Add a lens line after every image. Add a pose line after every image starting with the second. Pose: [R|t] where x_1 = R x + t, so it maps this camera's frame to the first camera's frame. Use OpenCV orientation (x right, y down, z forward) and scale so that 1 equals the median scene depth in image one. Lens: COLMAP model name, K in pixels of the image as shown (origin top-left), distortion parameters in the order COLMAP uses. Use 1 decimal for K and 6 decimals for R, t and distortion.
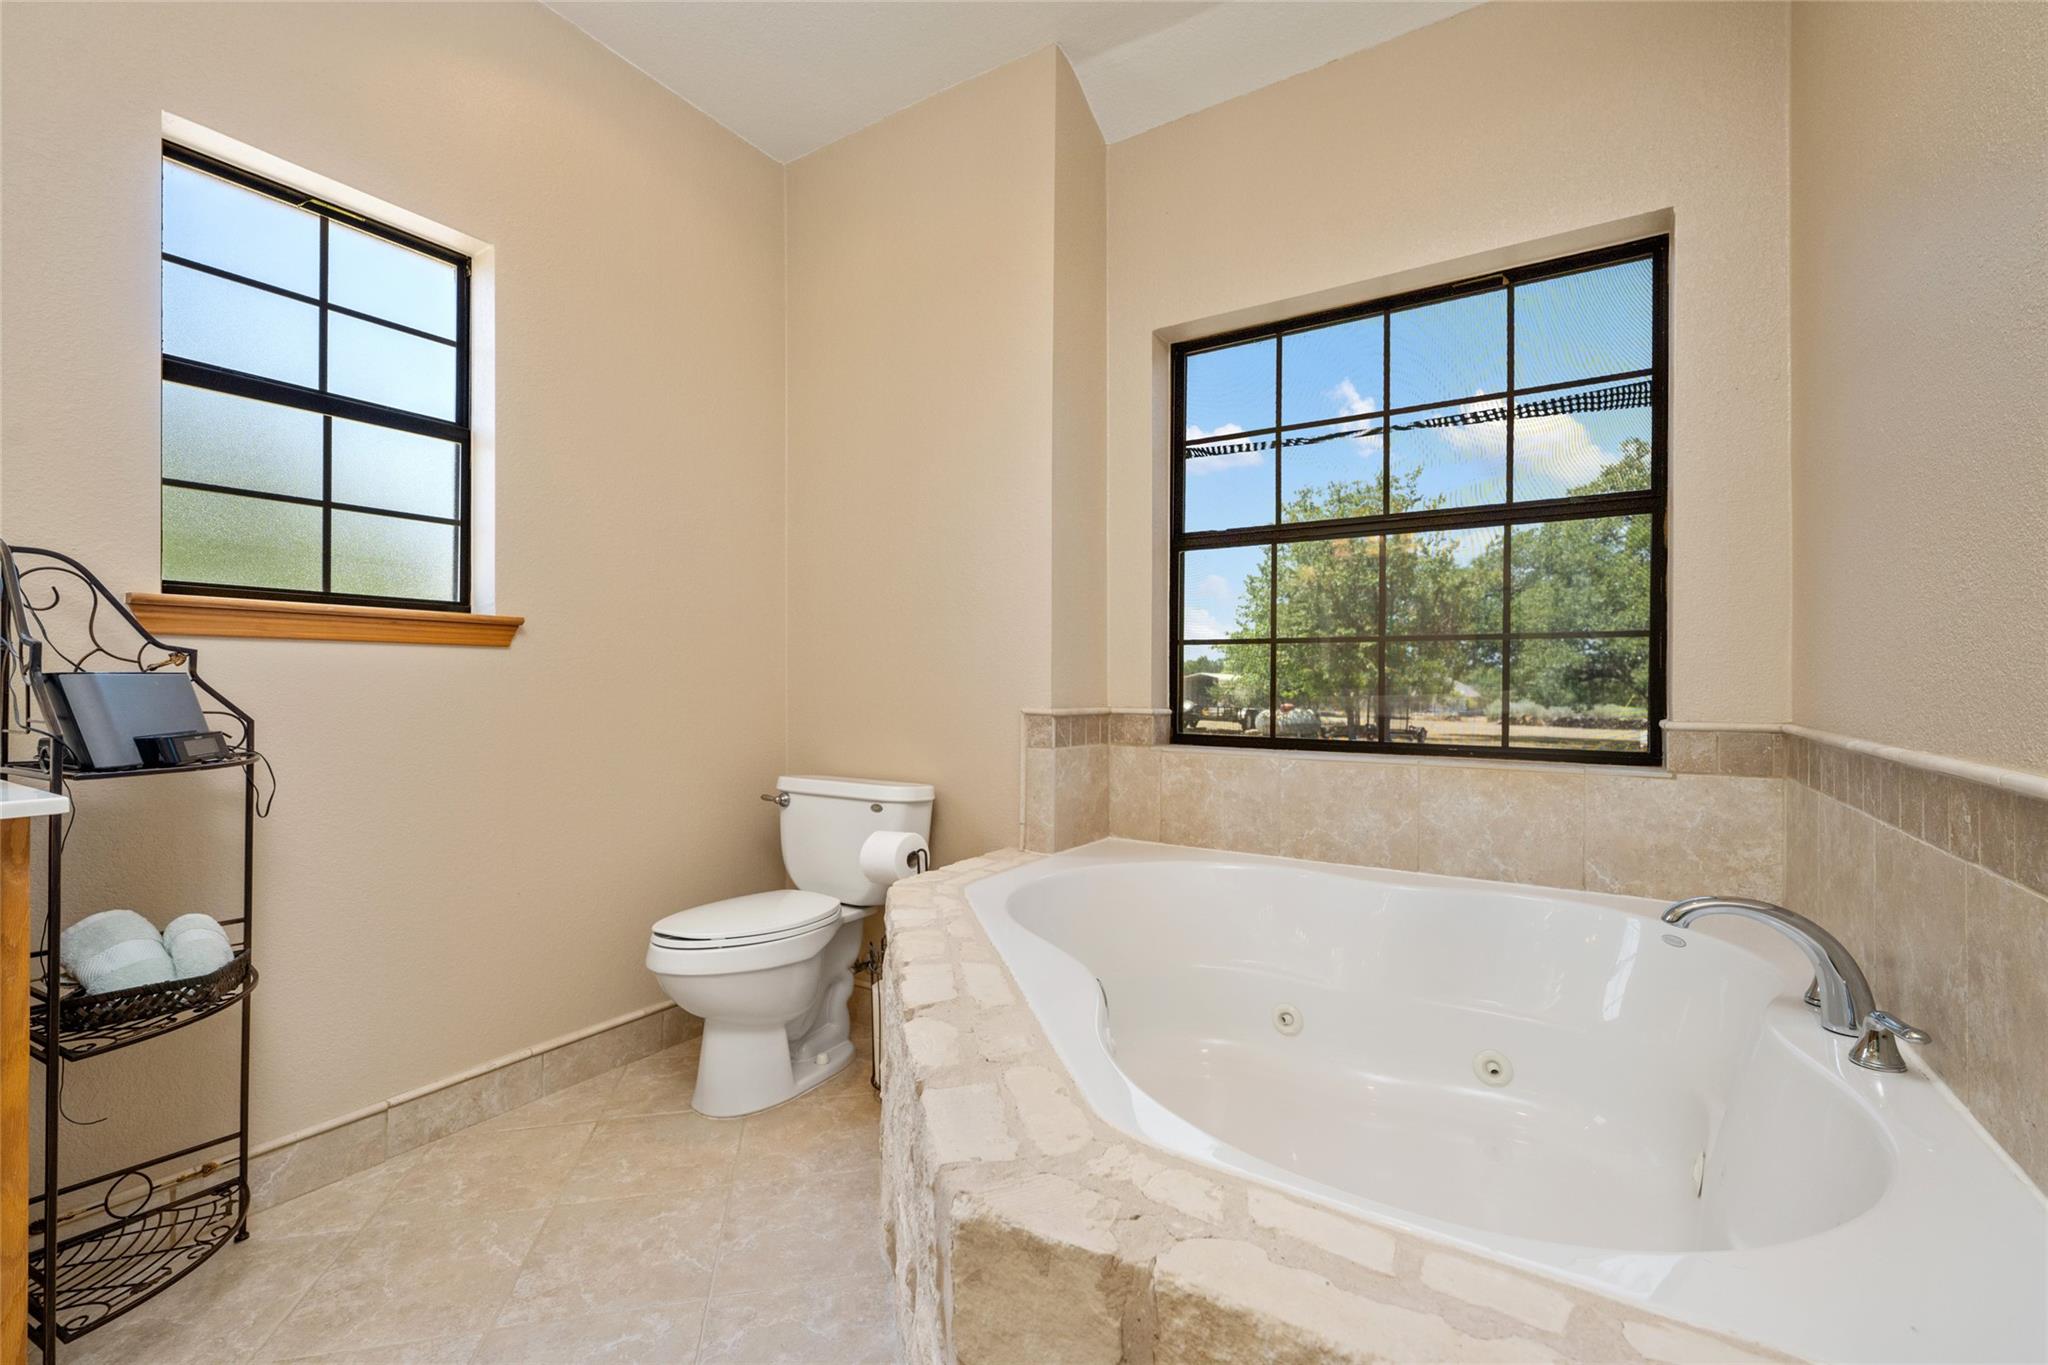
lens RADIAL K [[869.0, 0, 1026.5], [0, 869.0, 681.4], [0, 0, 1]] dist [-0.000152, -0.000084]
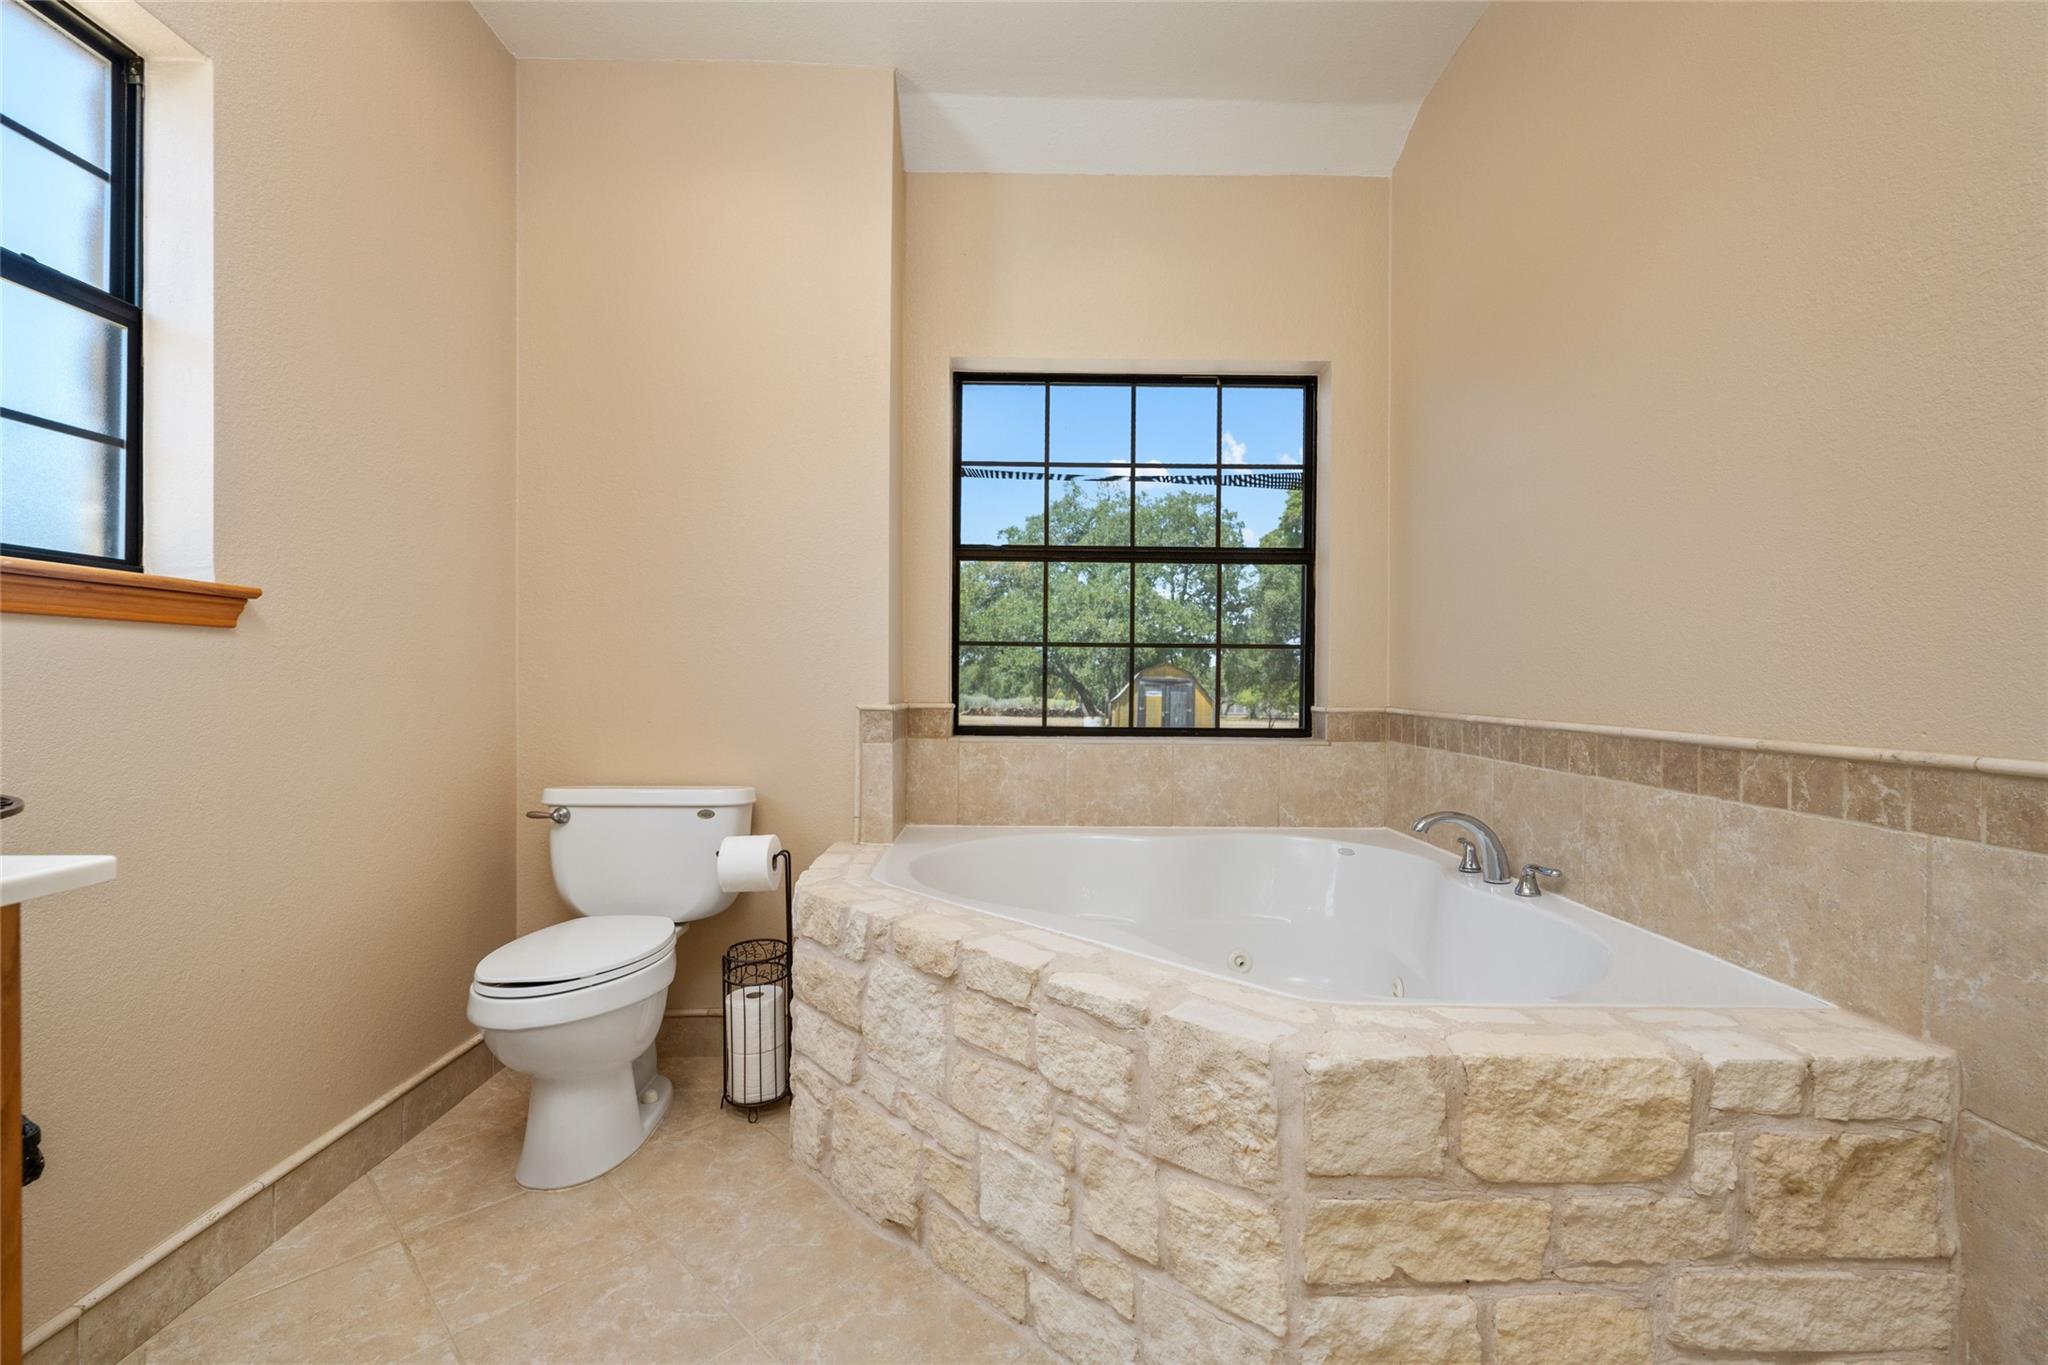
lens RADIAL K [[869.0, 0, 1029.6], [0, 869.0, 680.9], [0, 0, 1]] dist [-0.000152, -0.000084]
pose [[0.832404, 0.001519, 0.554167, -0.437469], [-0.004235, 0.999984, 0.003619, -0.001449], [-0.554153, -0.005359, 0.832398, 0.038064]]
